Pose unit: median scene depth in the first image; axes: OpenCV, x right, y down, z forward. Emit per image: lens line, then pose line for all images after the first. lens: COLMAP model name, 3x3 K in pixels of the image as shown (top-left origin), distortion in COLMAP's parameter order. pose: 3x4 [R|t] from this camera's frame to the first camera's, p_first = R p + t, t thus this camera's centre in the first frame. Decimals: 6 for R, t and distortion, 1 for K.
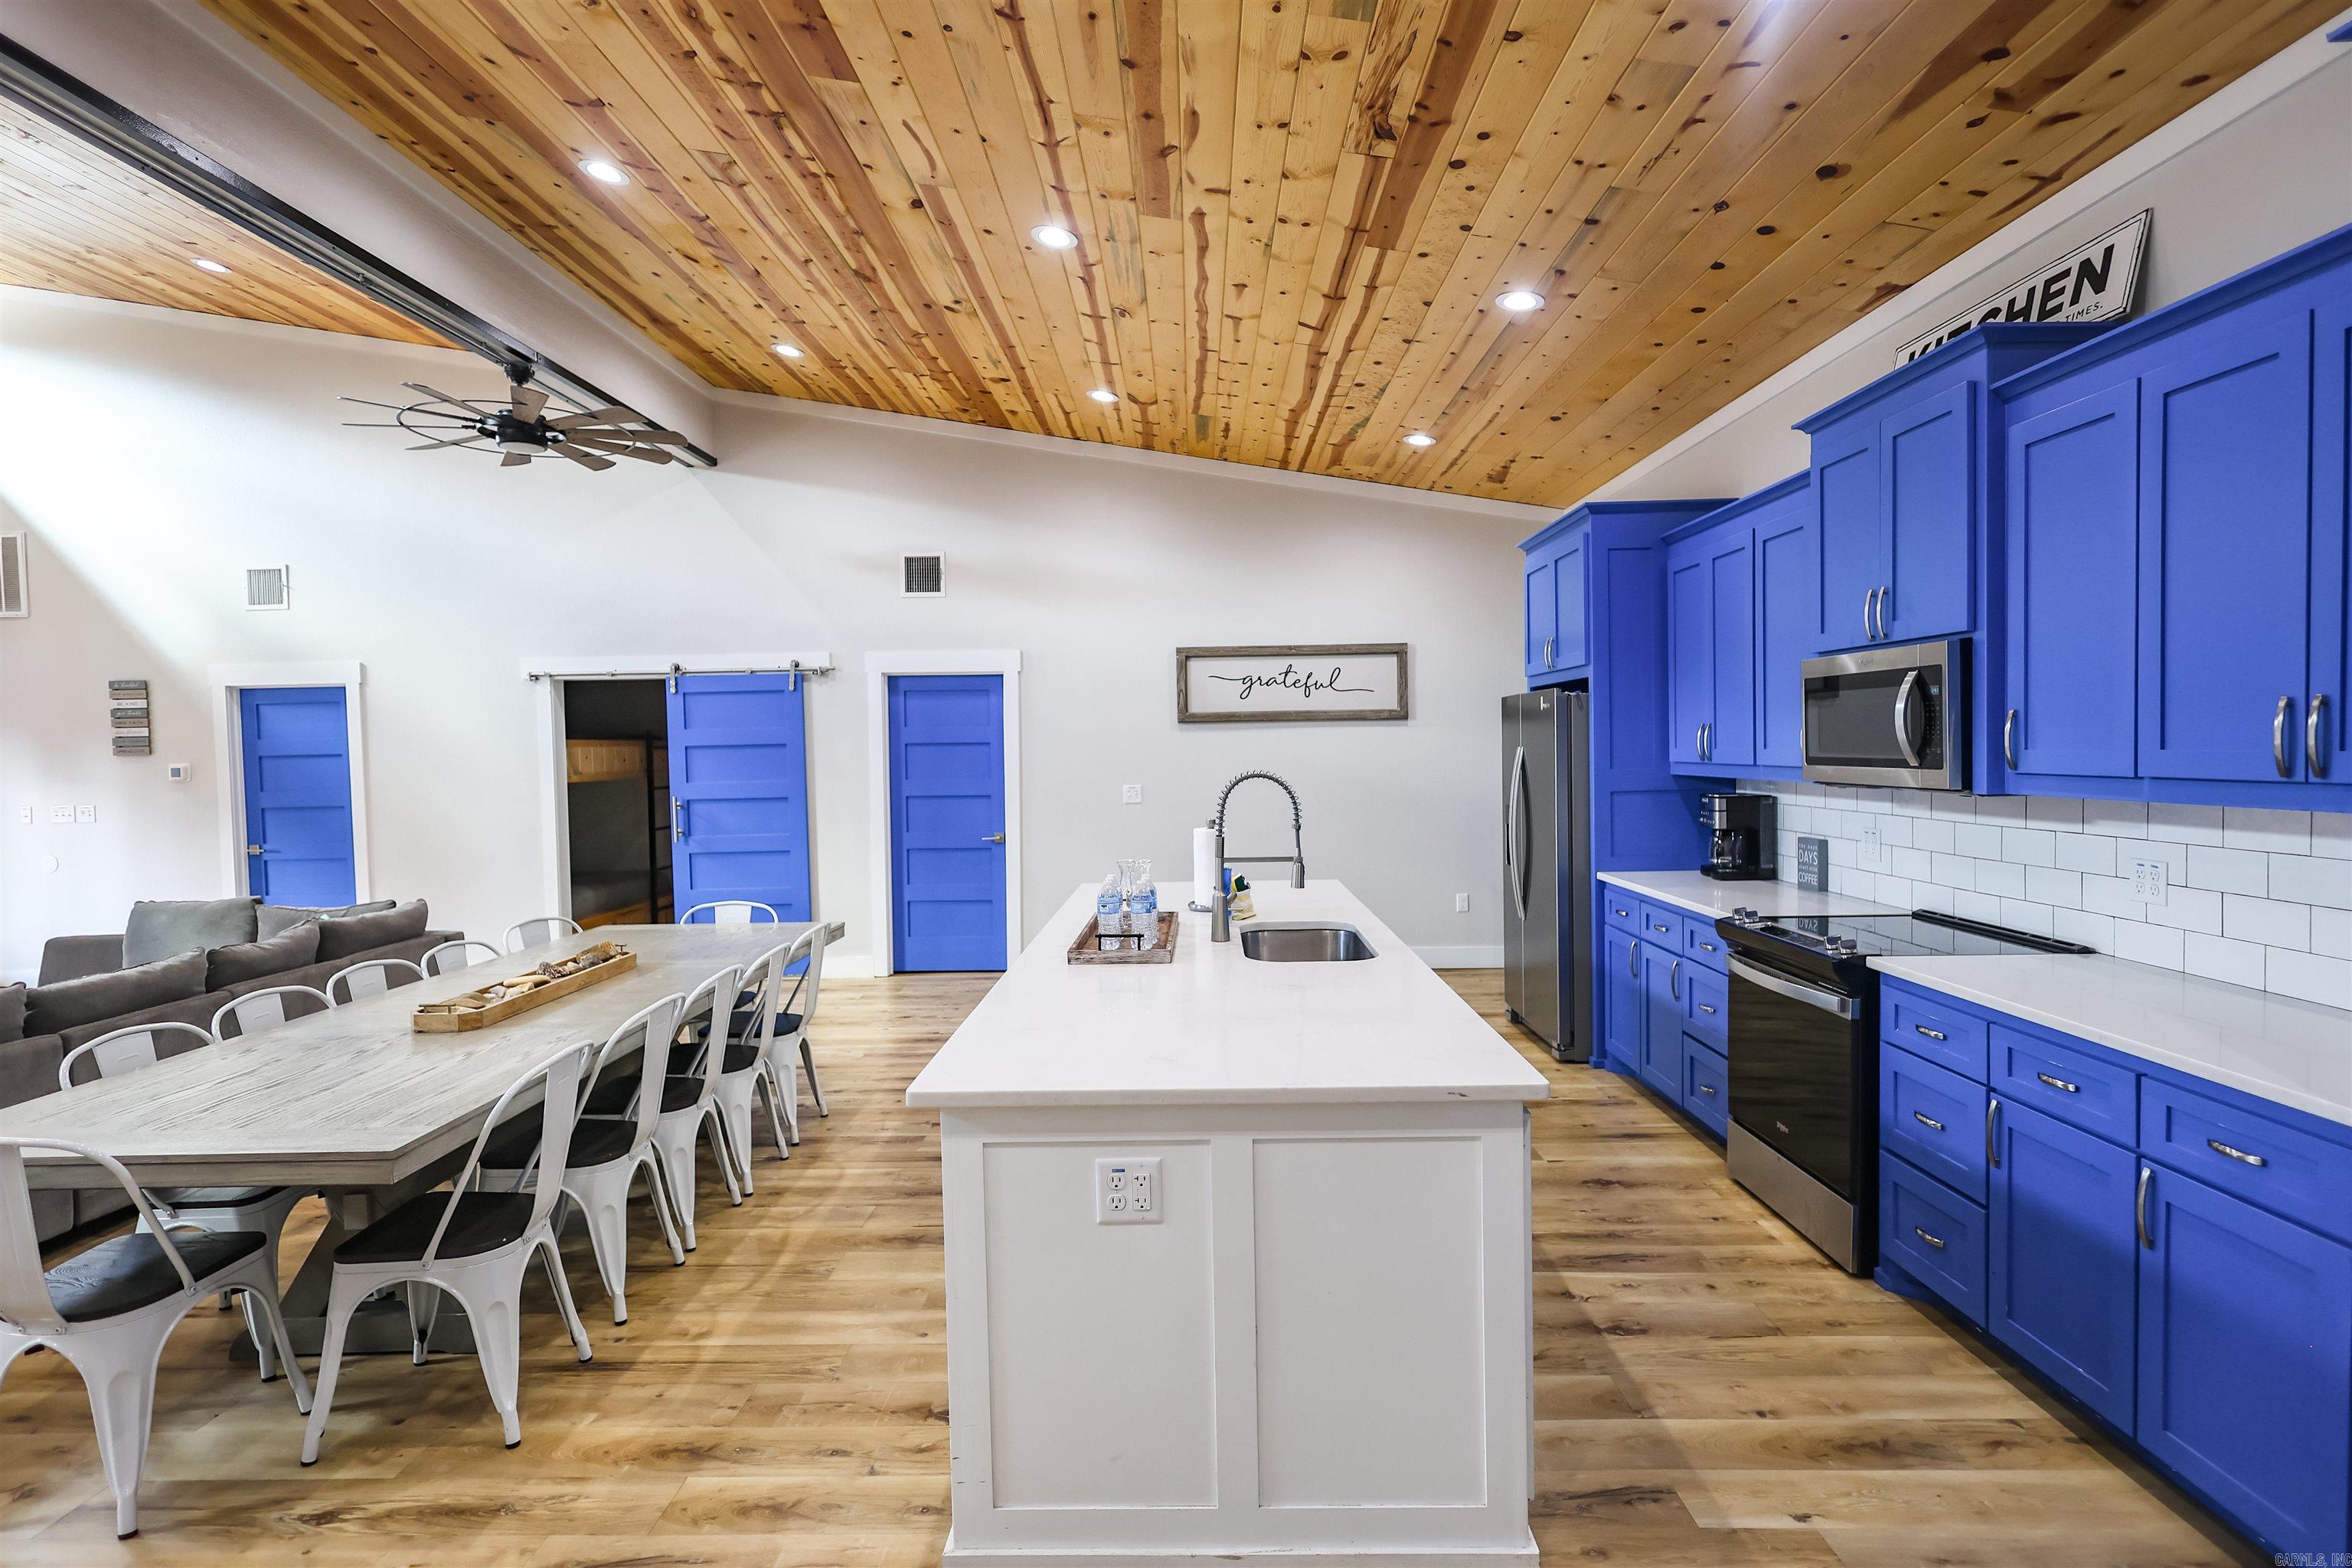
lens RADIAL K [[1138.8, 0, 1177.0], [0, 1138.8, 787.3], [0, 0, 1]] dist [-0.000261, 0.001502]
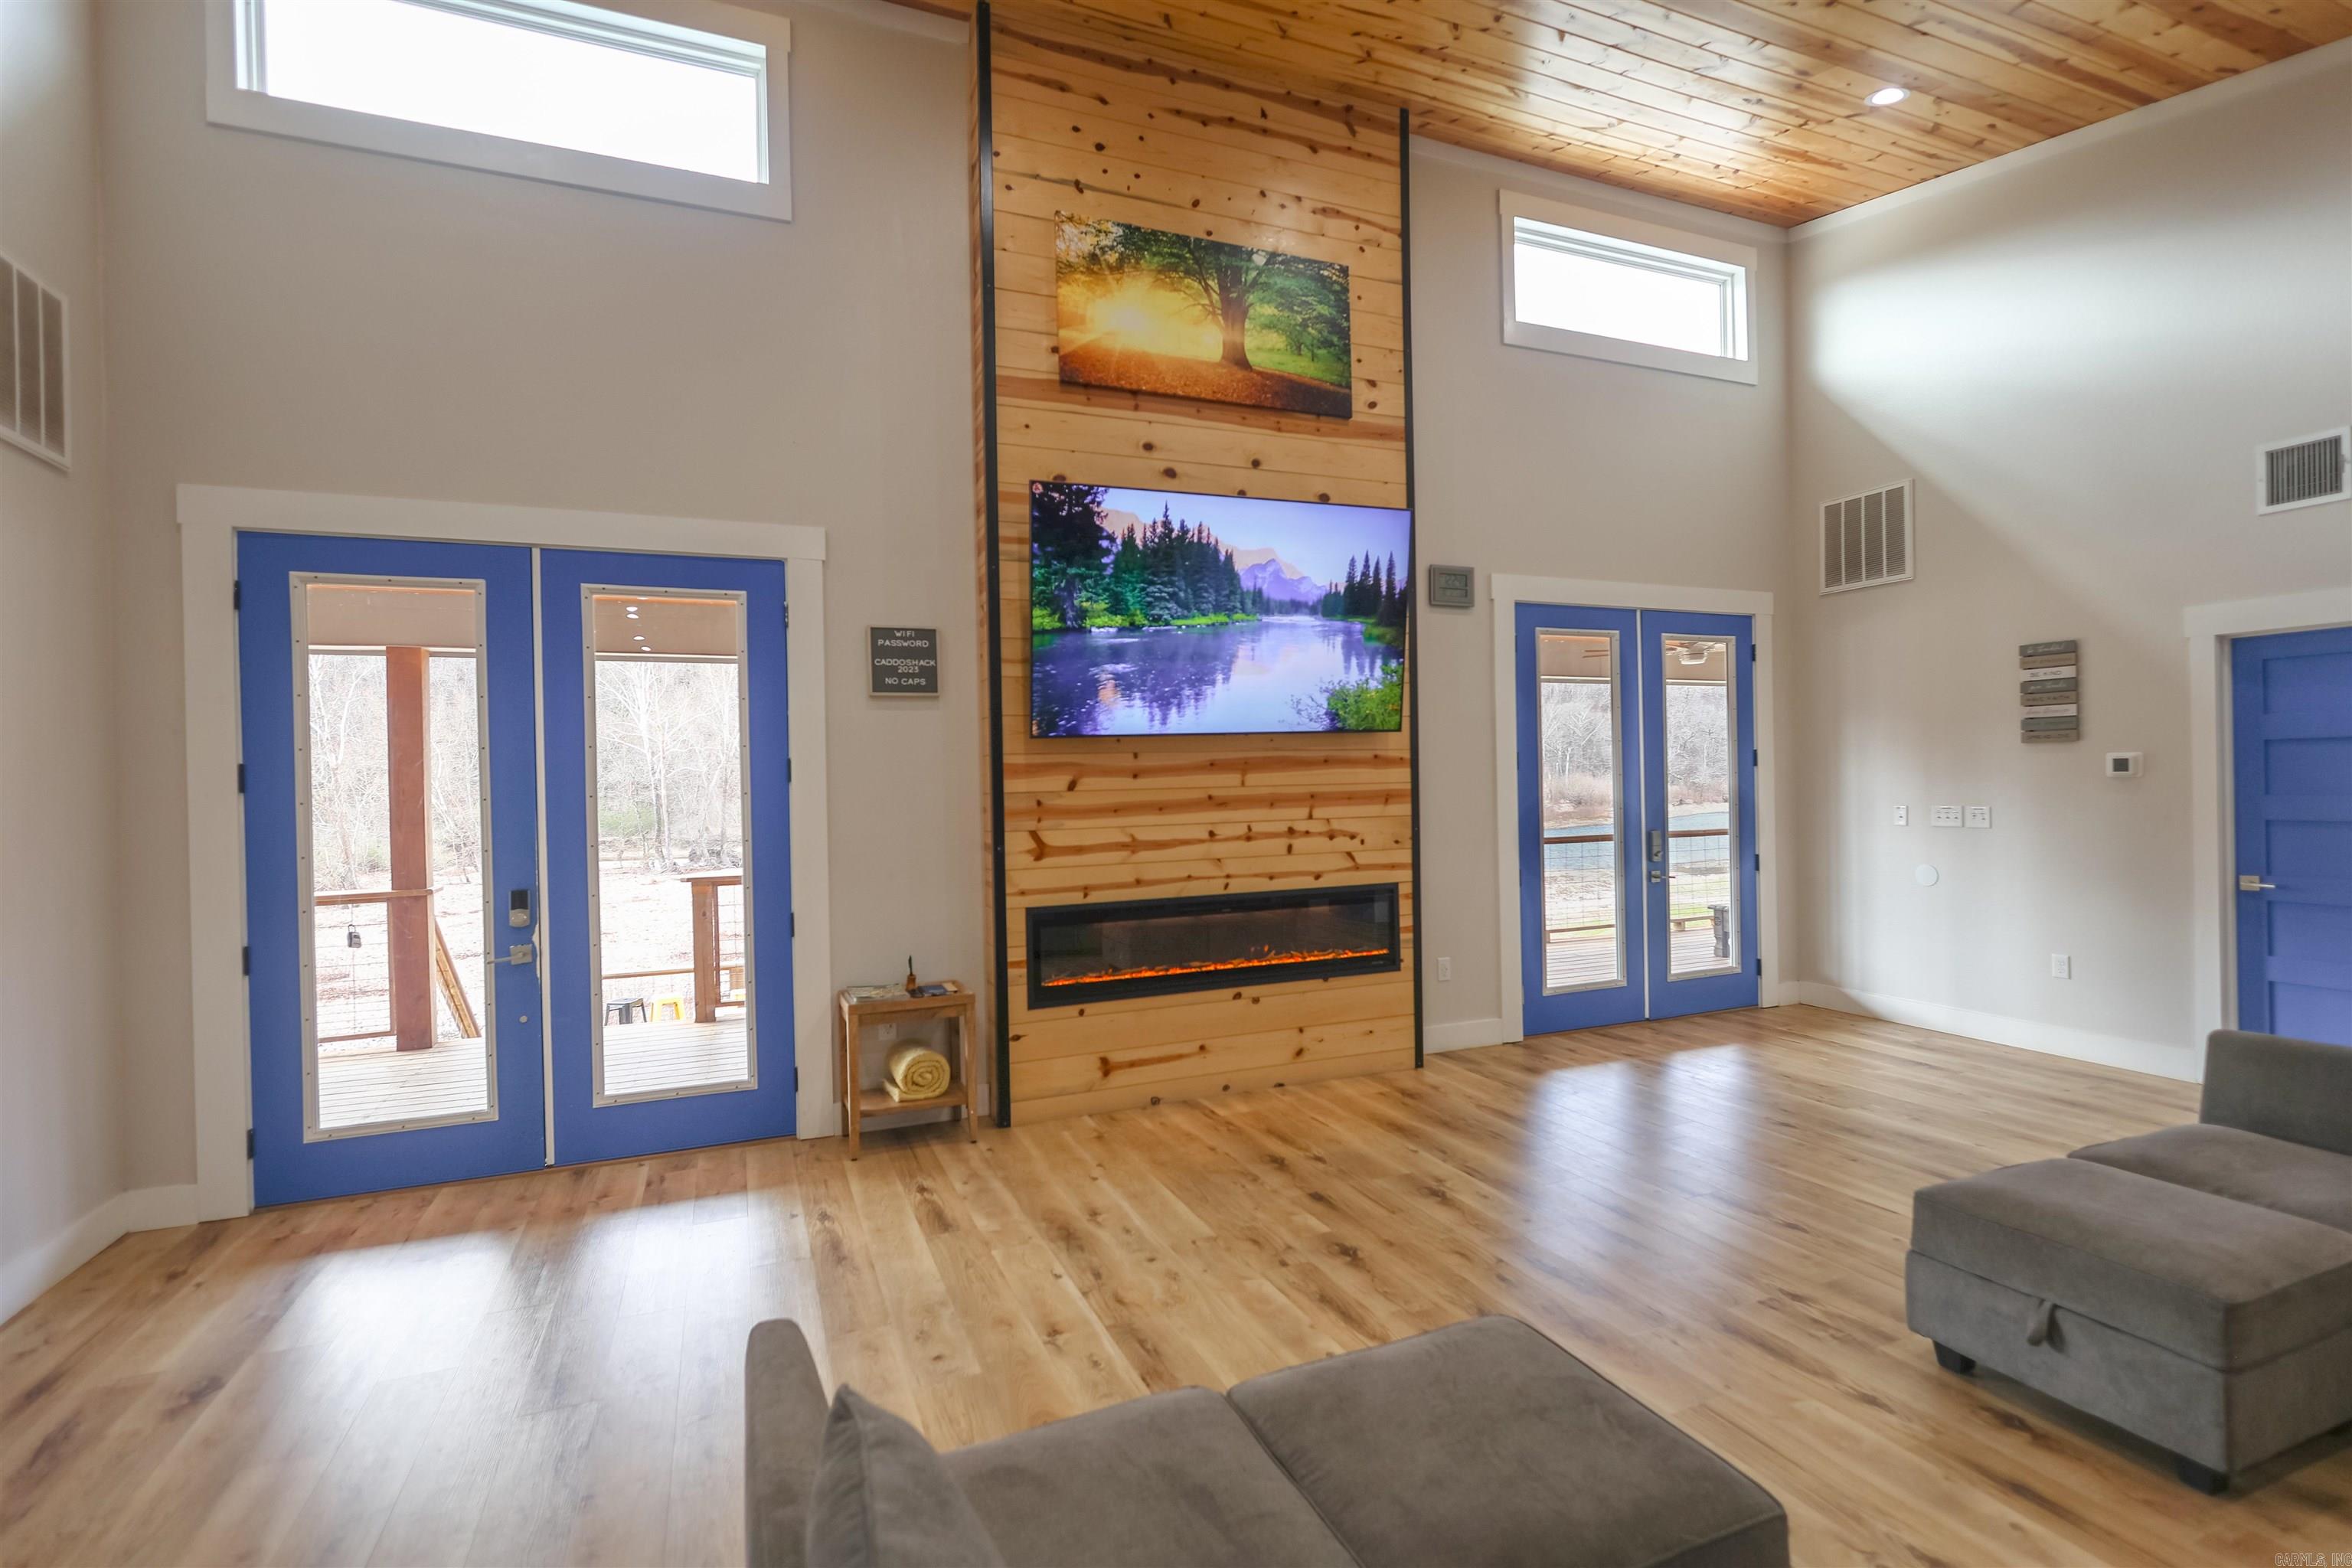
lens RADIAL K [[1090.8, 0, 1176.8], [0, 1090.8, 783.9], [0, 0, 1]] dist [-0.002582, 0.001874]
pose [[0.399351, 0.015837, -0.916661, -0.797744], [-0.022973, 0.999710, 0.007263, 0.011147], [0.916510, 0.018158, 0.399599, 0.309702]]
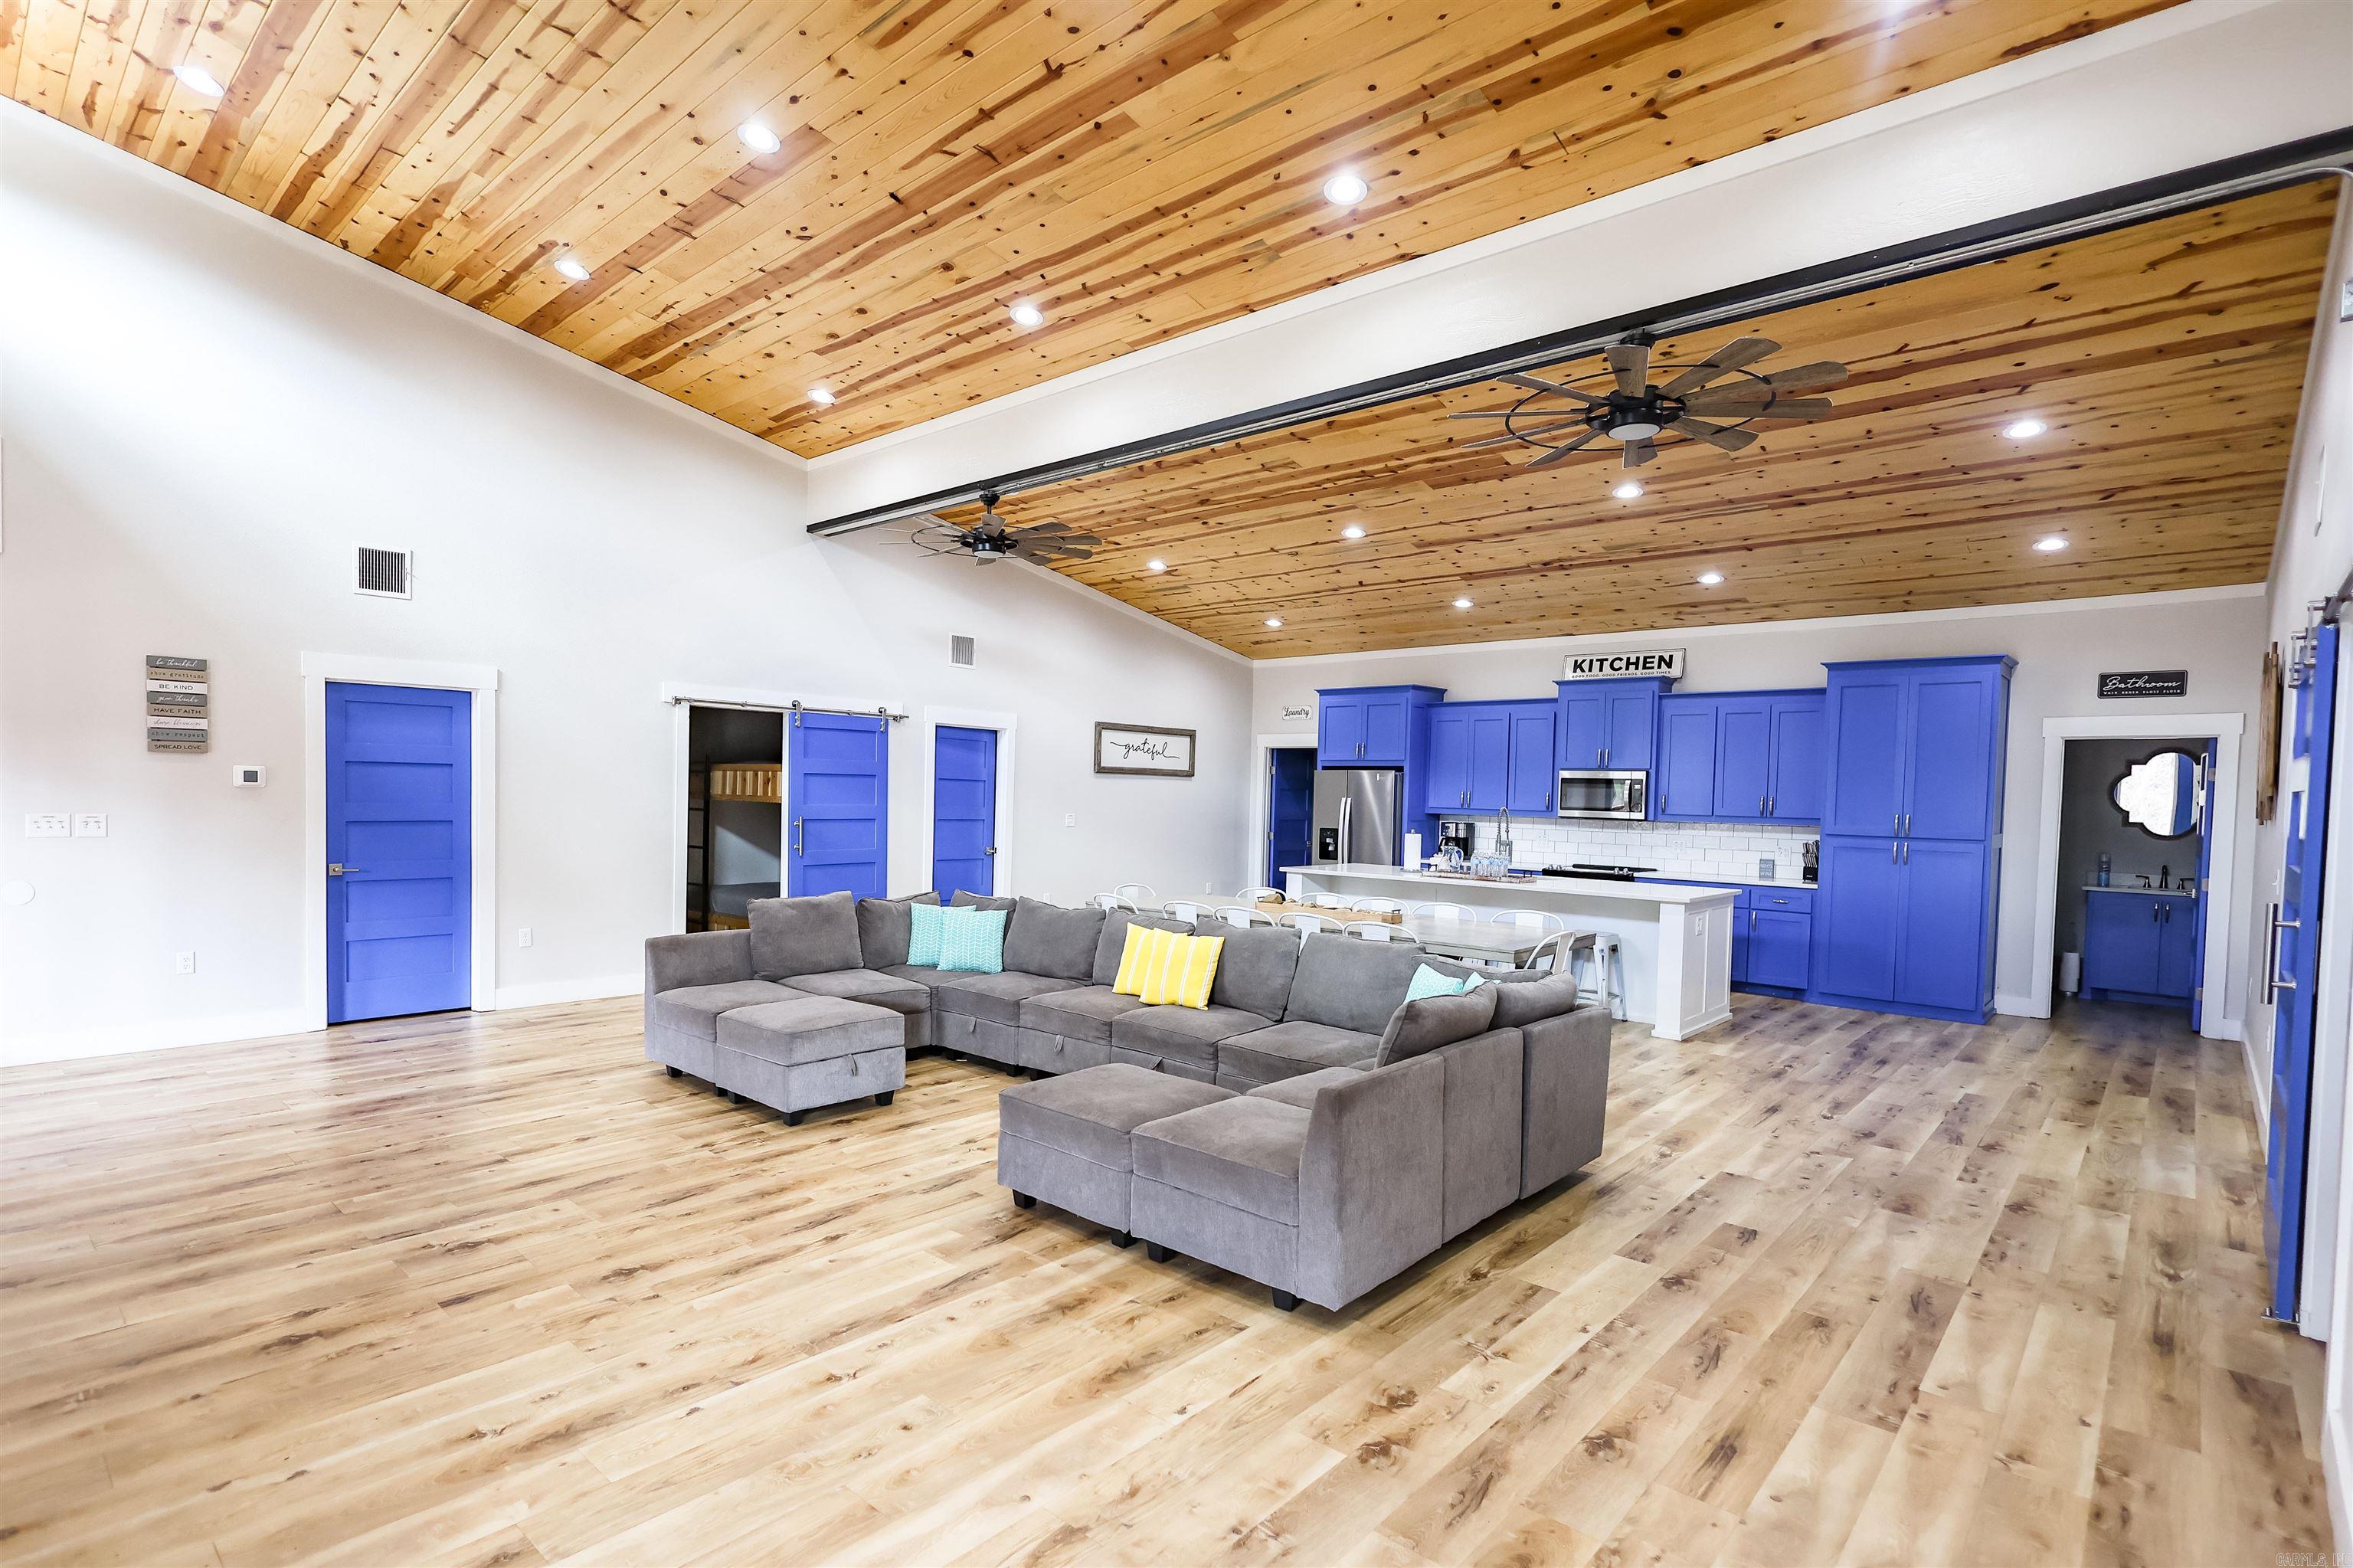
lens RADIAL K [[1139.3, 0, 1104.2], [0, 1139.3, 844.3], [0, 0, 1]] dist [-0.000261, 0.001502]
pose [[0.675929, -0.001524, 0.736965, -1.737102], [-0.009015, 0.999906, 0.010336, 0.034731], [-0.736912, -0.013630, 0.675852, -0.016196]]
